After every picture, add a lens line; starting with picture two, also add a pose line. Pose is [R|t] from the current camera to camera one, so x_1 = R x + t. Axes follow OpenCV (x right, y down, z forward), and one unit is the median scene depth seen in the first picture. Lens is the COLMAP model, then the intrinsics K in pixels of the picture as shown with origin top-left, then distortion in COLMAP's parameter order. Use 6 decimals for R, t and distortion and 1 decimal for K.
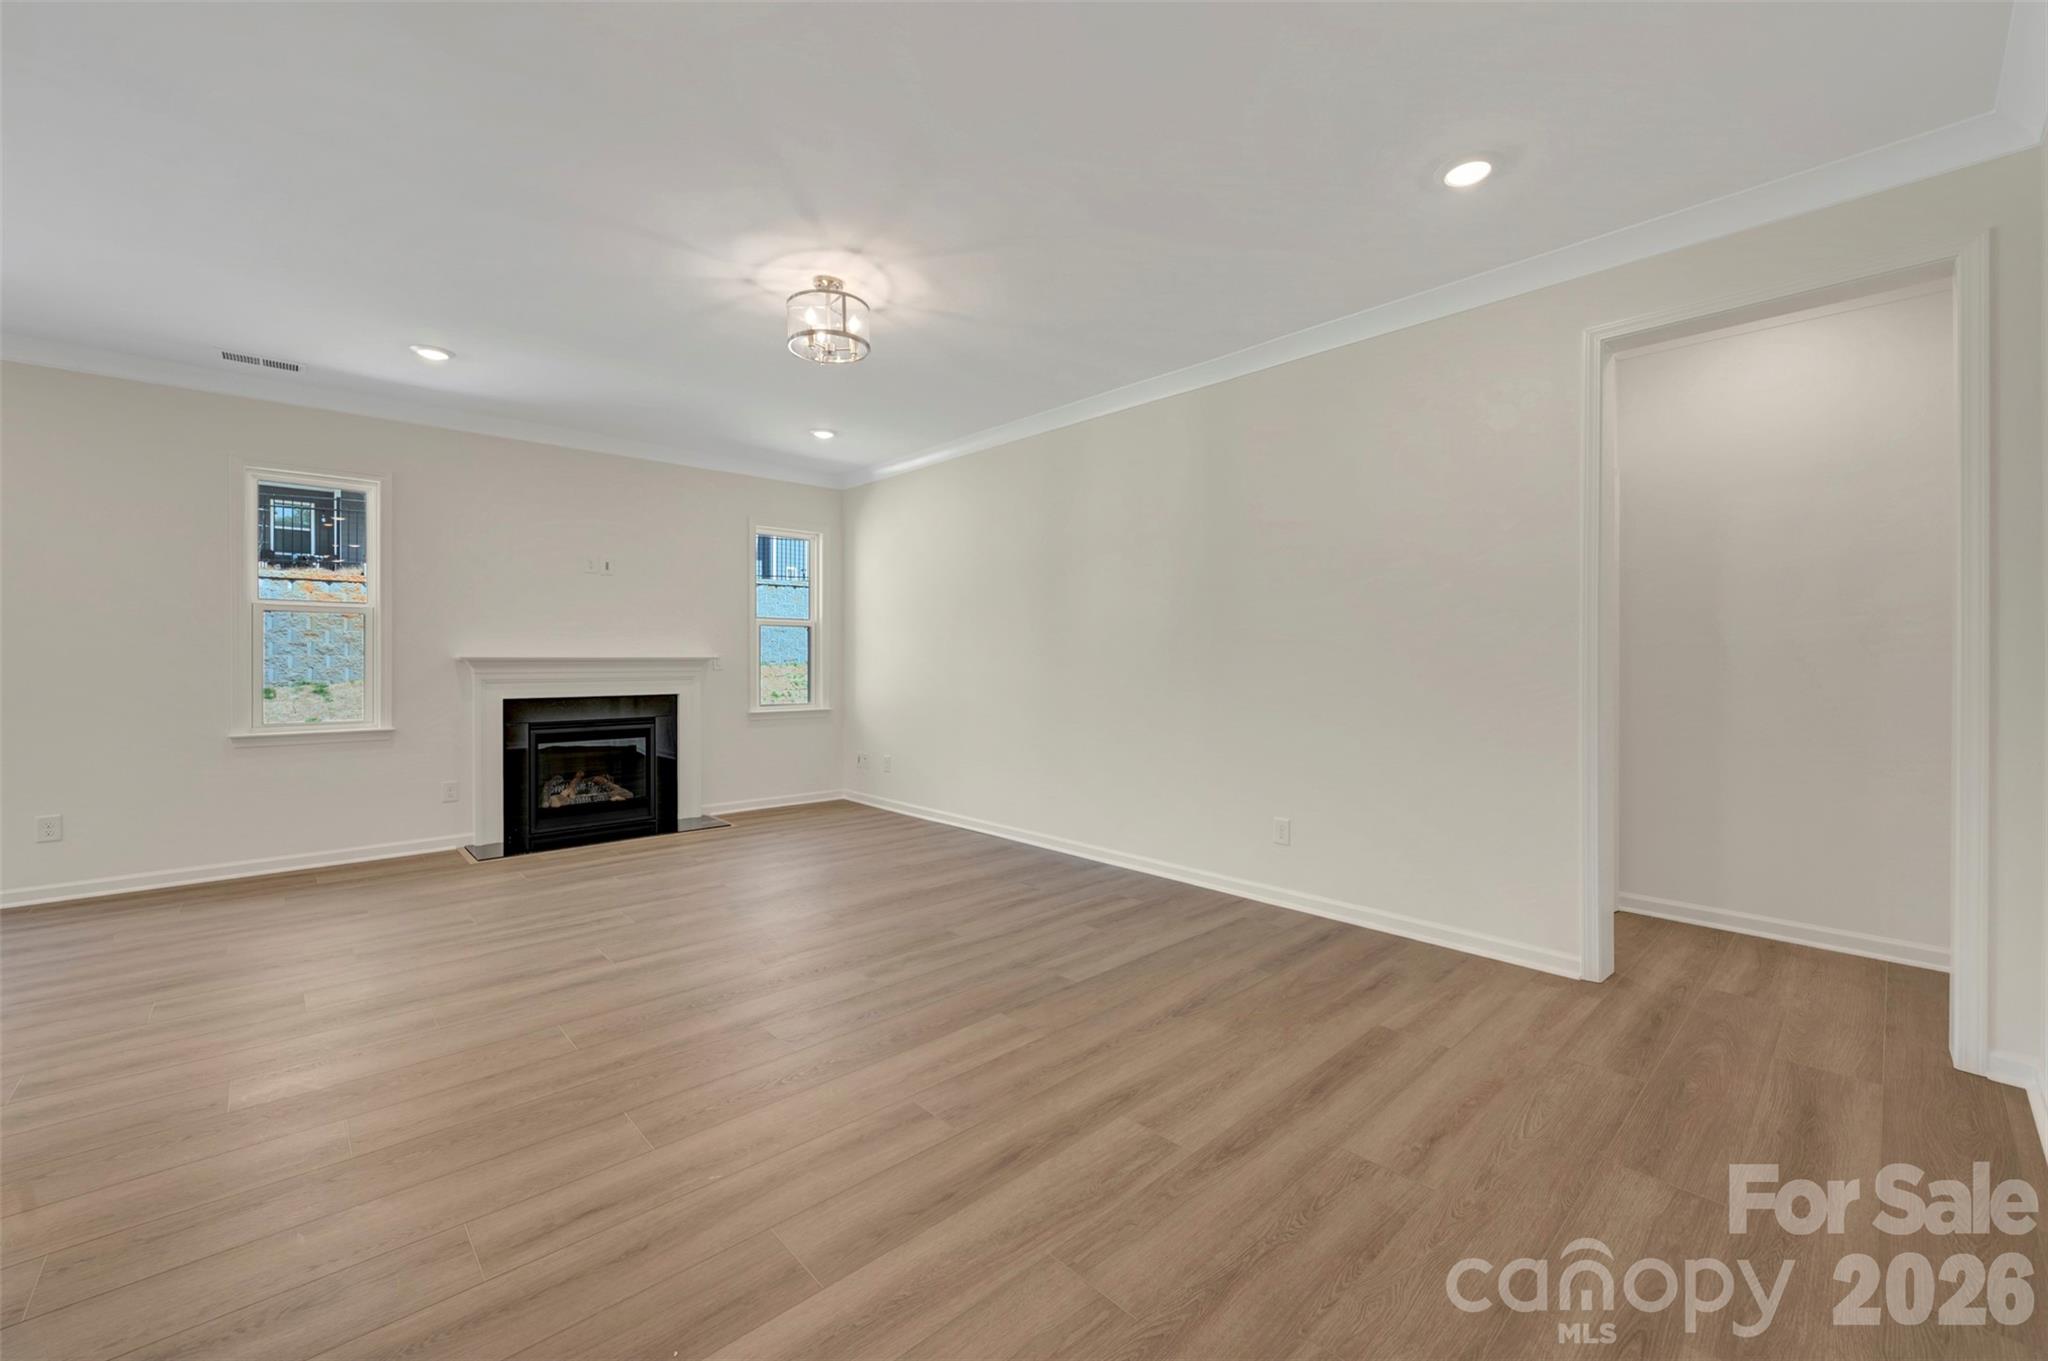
lens RADIAL K [[817.2, 0, 1026.6], [0, 817.2, 659.2], [0, 0, 1]] dist [0.000735, 0.000305]
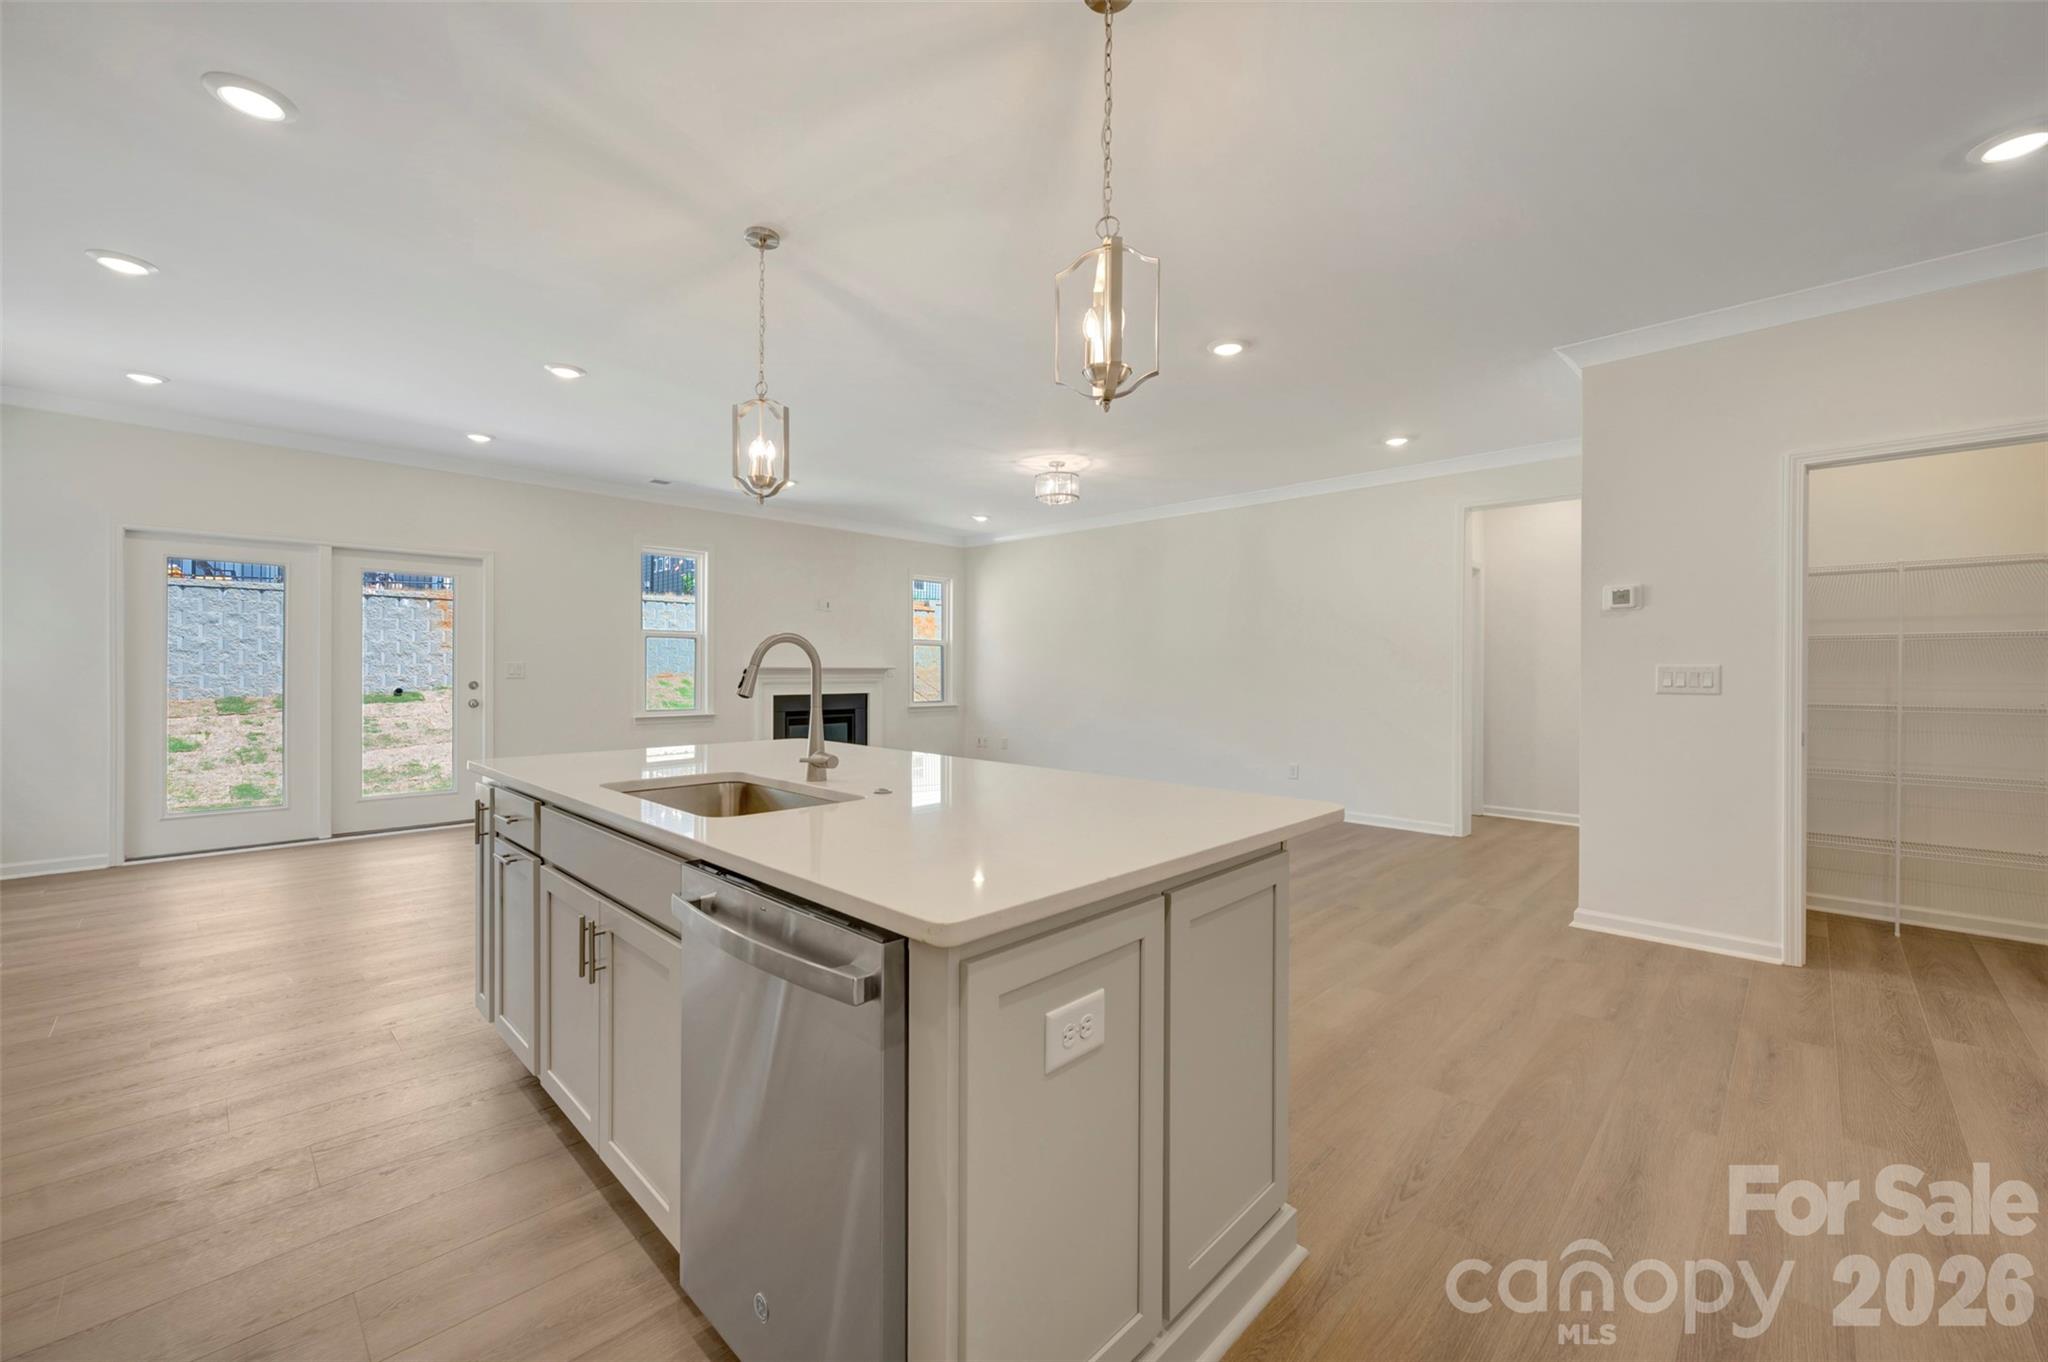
lens RADIAL K [[817.2, 0, 1027.6], [0, 817.2, 666.2], [0, 0, 1]] dist [0.000735, 0.000305]
pose [[0.998612, 0.003695, 0.052531, -0.247908], [-0.003513, 0.999988, -0.003543, -0.001287], [-0.052543, 0.003353, 0.998613, -0.502577]]
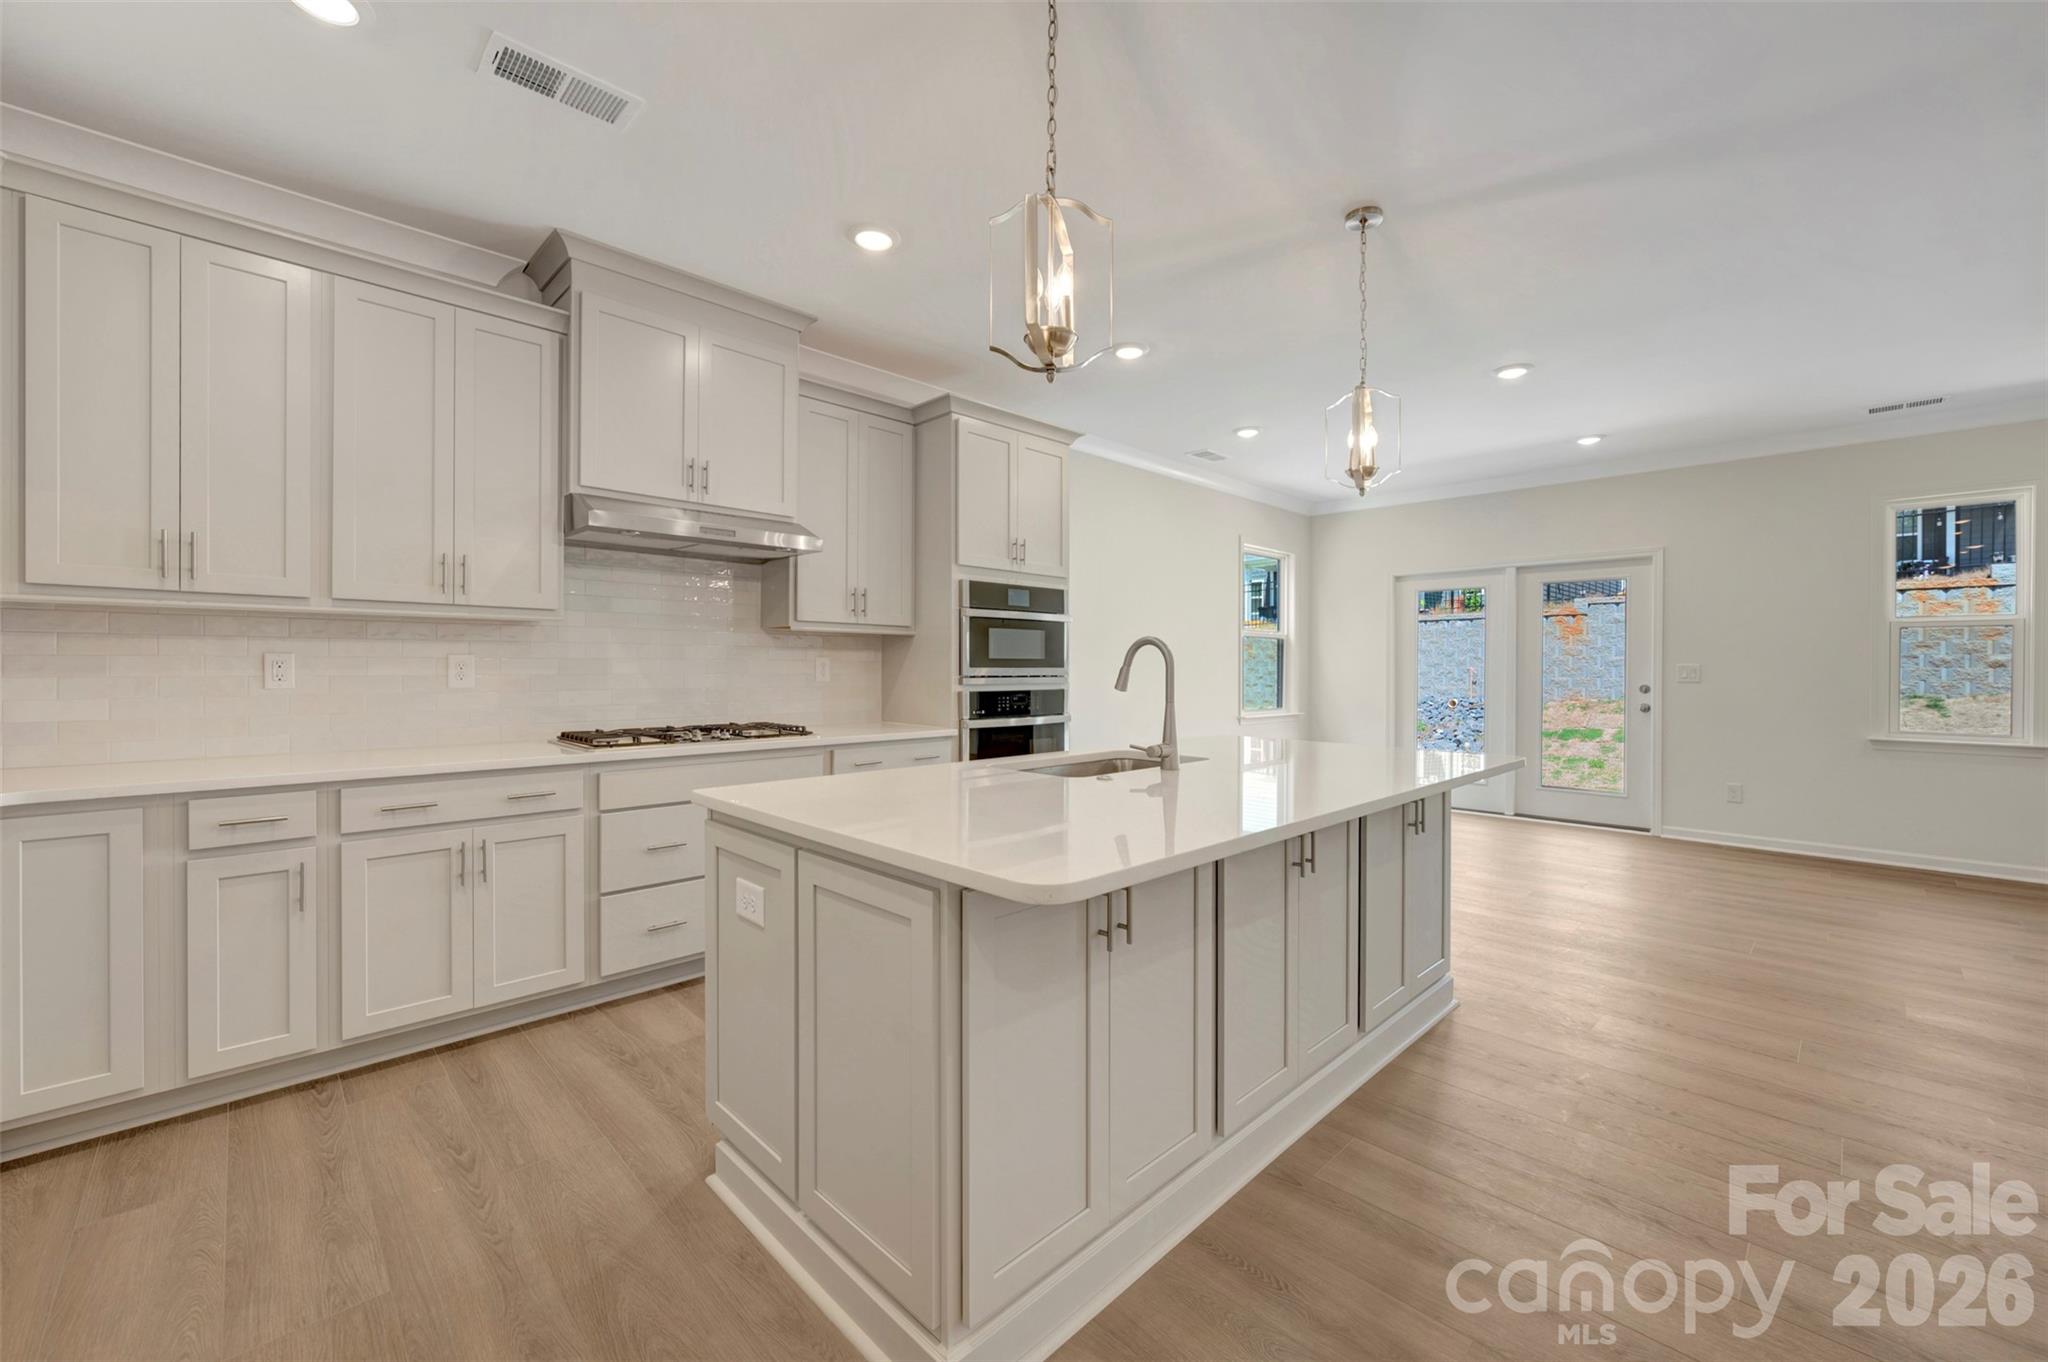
lens RADIAL K [[817.2, 0, 1029.6], [0, 817.2, 675.0], [0, 0, 1]] dist [0.000735, 0.000305]
pose [[0.032170, 0.007119, -0.999457, 0.115475], [-0.002723, 0.999972, 0.007035, -0.000403], [0.999479, 0.002495, 0.032189, -0.181080]]
